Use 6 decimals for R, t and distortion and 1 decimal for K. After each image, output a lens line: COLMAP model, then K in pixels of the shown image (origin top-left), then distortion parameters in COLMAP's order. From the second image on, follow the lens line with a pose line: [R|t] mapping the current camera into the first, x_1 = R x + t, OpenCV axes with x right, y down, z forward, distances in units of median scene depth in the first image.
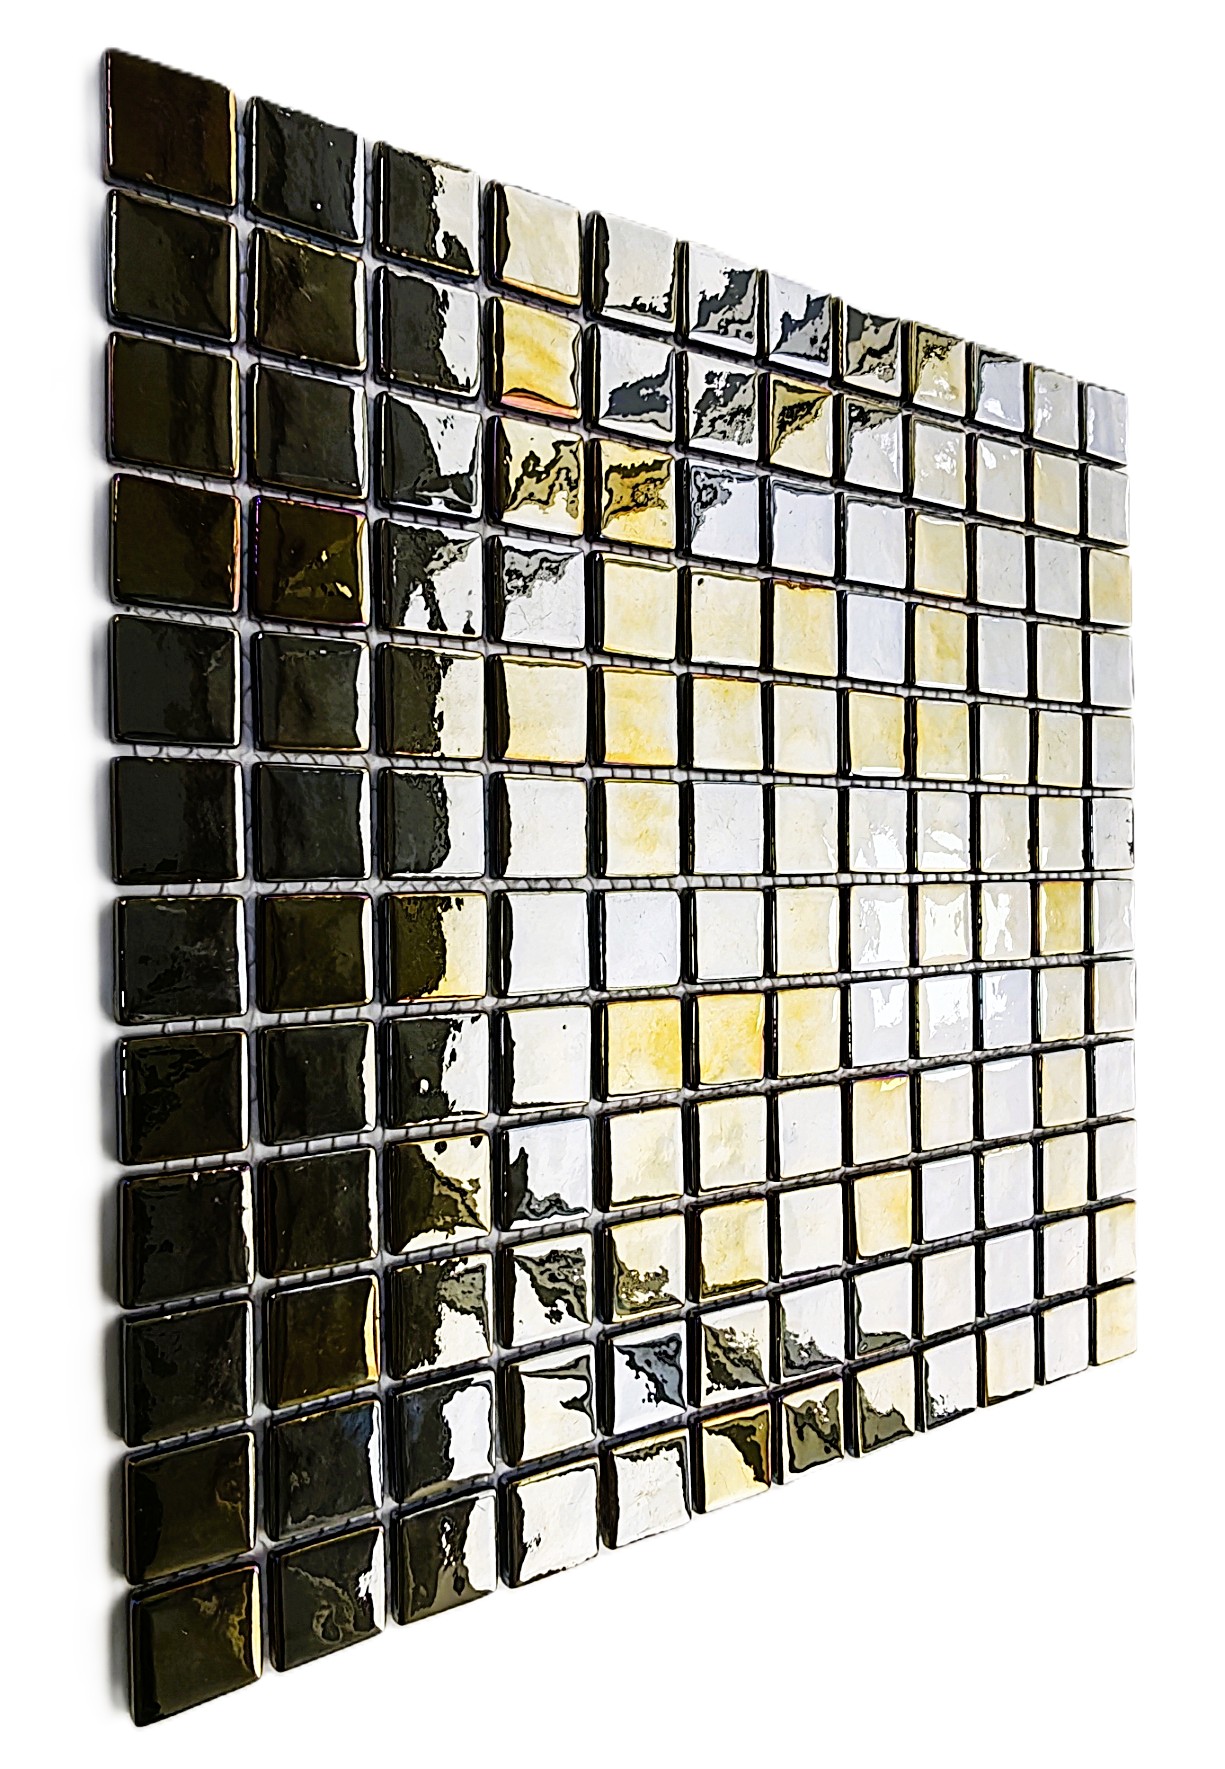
lens RADIAL K [[1331.2, 0, 609.6], [0, 1331.2, 886.4], [0, 0, 1]] dist [0.005627, 0.000925]
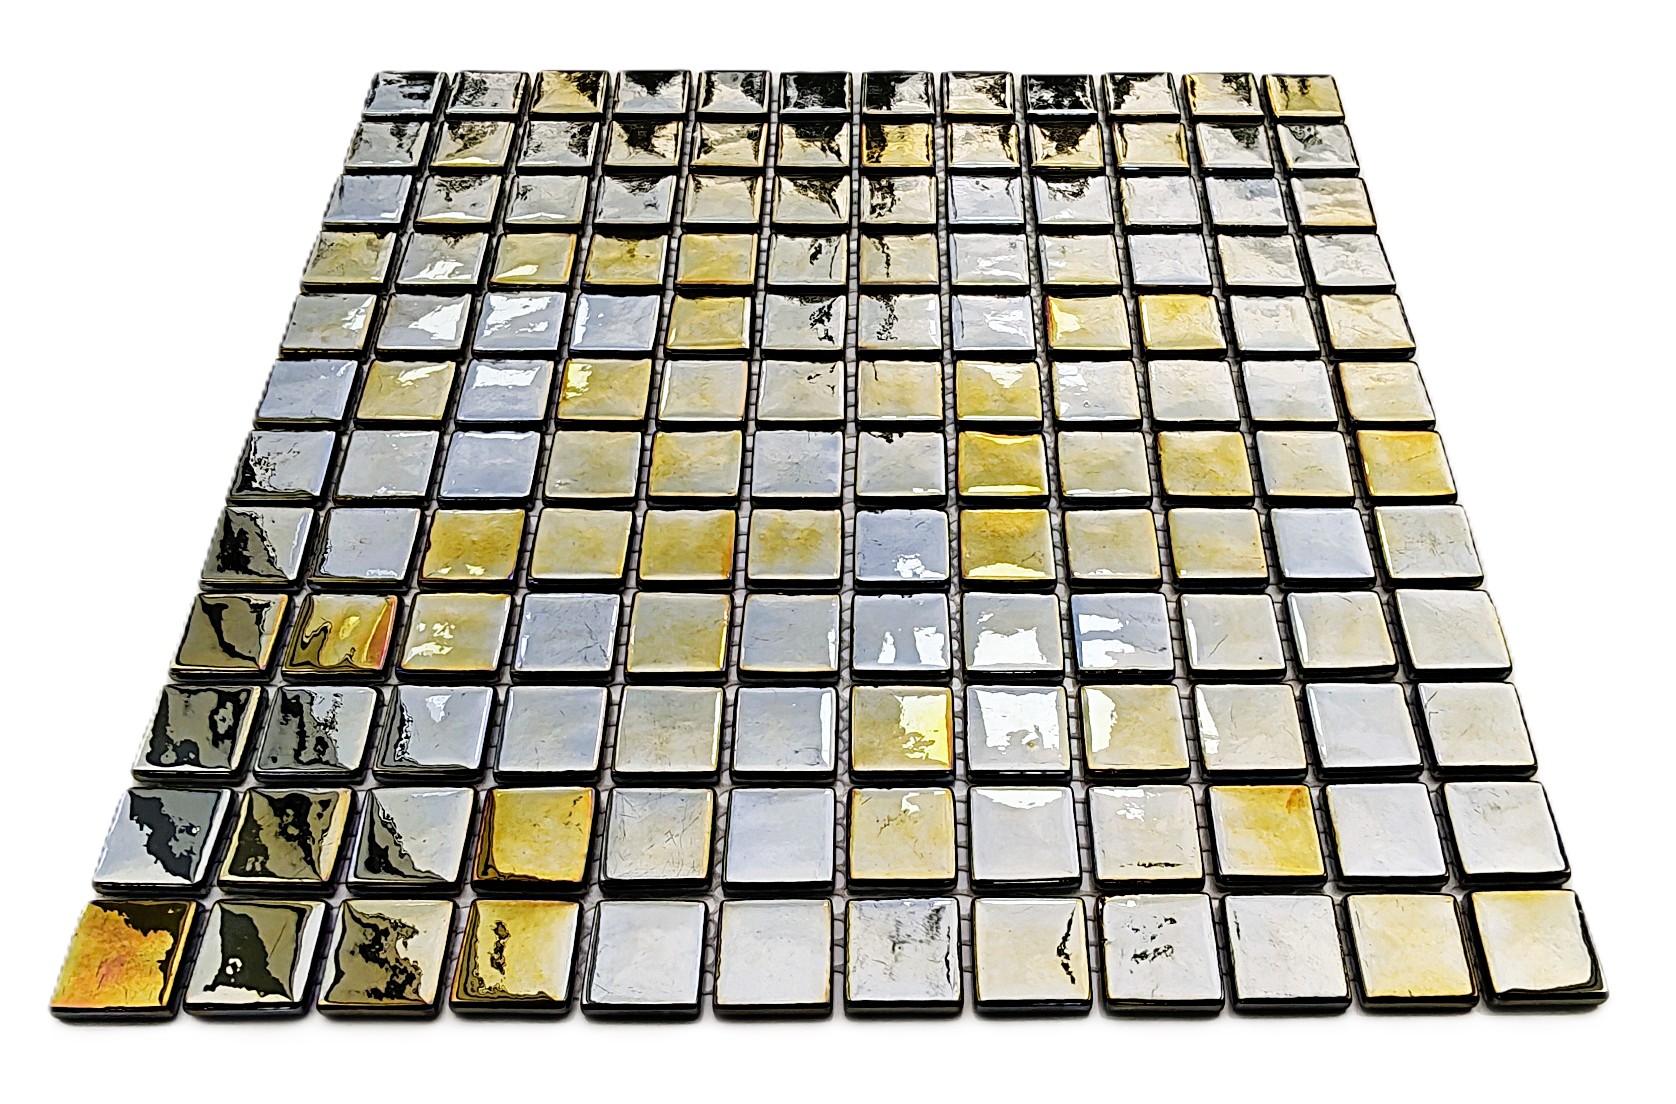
lens RADIAL K [[1209.7, 0, 841.3], [0, 1209.7, 552.4], [0, 0, 1]] dist [0.007692, 0.000815]
pose [[0.036894, -0.996868, -0.069949, 0.090368], [0.999280, 0.037425, -0.006289, -0.001619], [0.008887, -0.069667, 0.997531, 0.064818]]
